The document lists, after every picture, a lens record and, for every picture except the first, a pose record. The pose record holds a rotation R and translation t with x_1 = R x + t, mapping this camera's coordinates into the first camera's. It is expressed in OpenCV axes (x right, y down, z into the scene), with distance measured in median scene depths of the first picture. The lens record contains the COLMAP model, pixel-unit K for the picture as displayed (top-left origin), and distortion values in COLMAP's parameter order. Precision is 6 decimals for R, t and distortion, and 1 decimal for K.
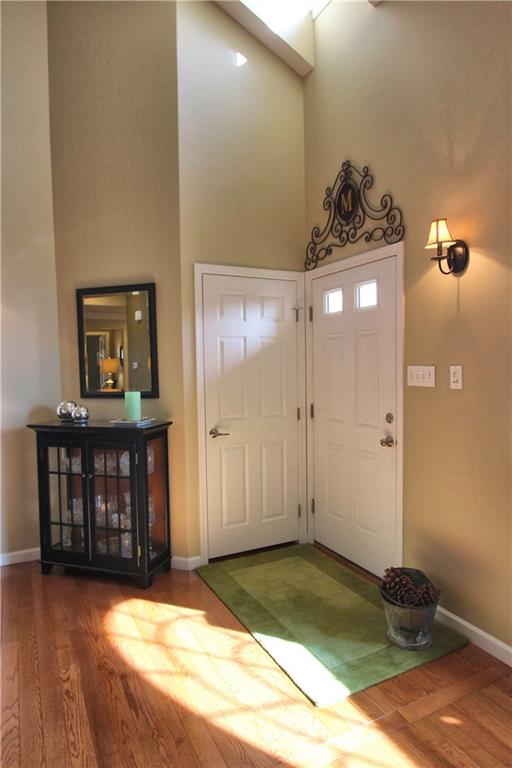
lens RADIAL K [[473.7, 0, 279.5], [0, 473.7, 387.6], [0, 0, 1]] dist [-0.004462, 0.003398]
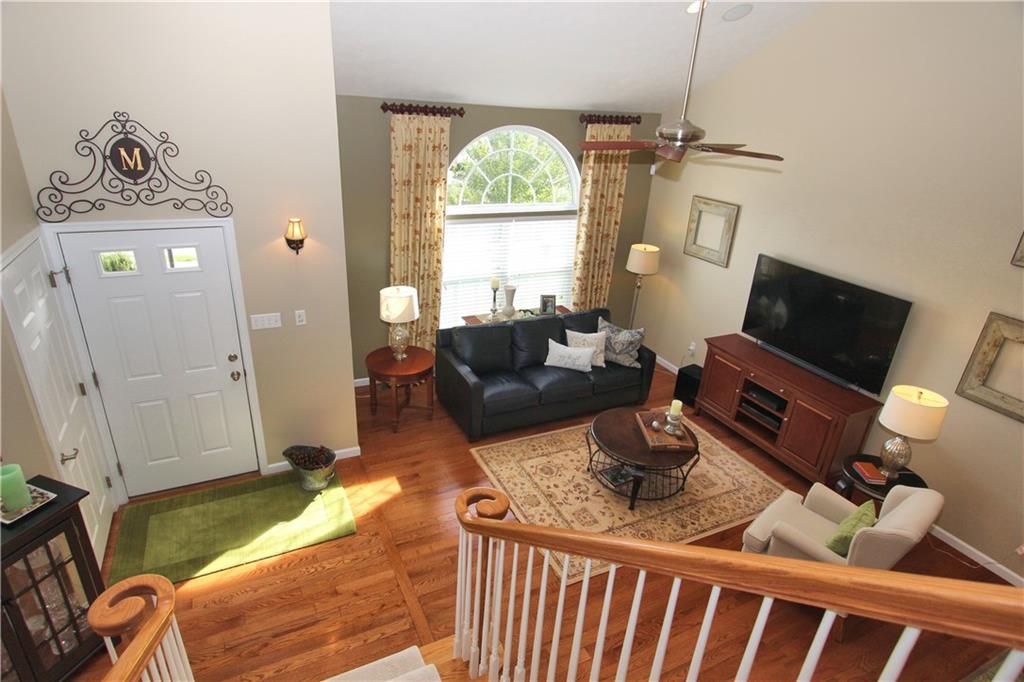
lens RADIAL K [[569.9, 0, 512.4], [0, 569.9, 338.9], [0, 0, 1]] dist [-0.005295, 0.000698]
pose [[0.022263, -0.380658, 0.924448, -0.996368], [-0.014930, 0.924447, 0.381017, -0.504254], [-0.999641, -0.022284, 0.014898, 0.241945]]
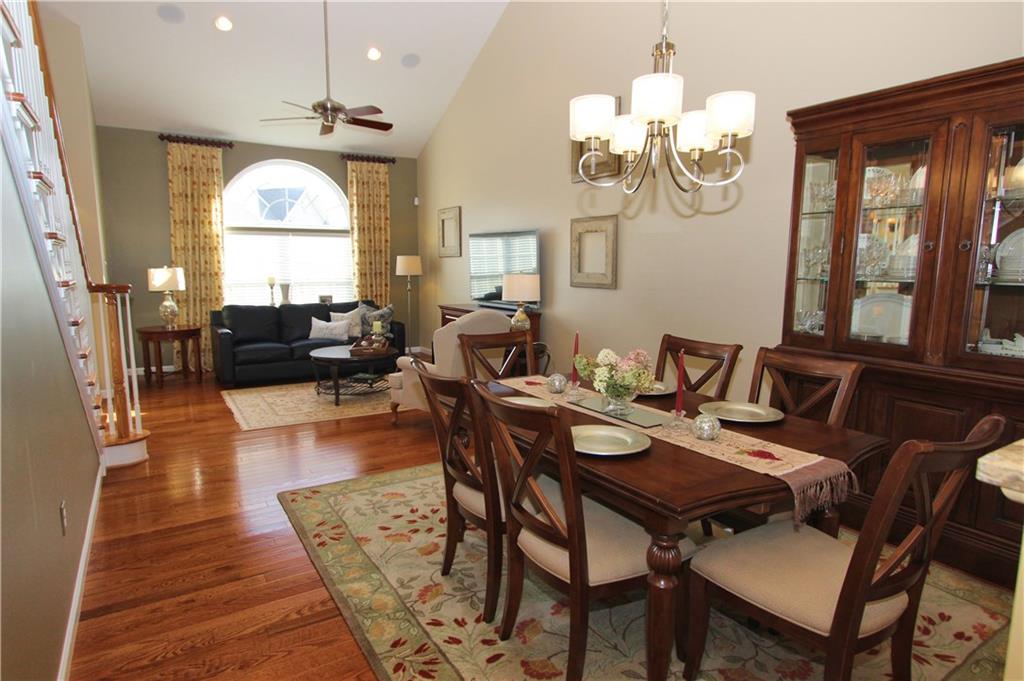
lens RADIAL K [[569.9, 0, 510.8], [0, 569.9, 349.5], [0, 0, 1]] dist [-0.005295, 0.000698]
pose [[-0.077981, -0.140401, 0.987019, -1.560762], [0.040513, 0.988770, 0.143851, 0.043946], [-0.996131, 0.051205, -0.071417, -0.465833]]
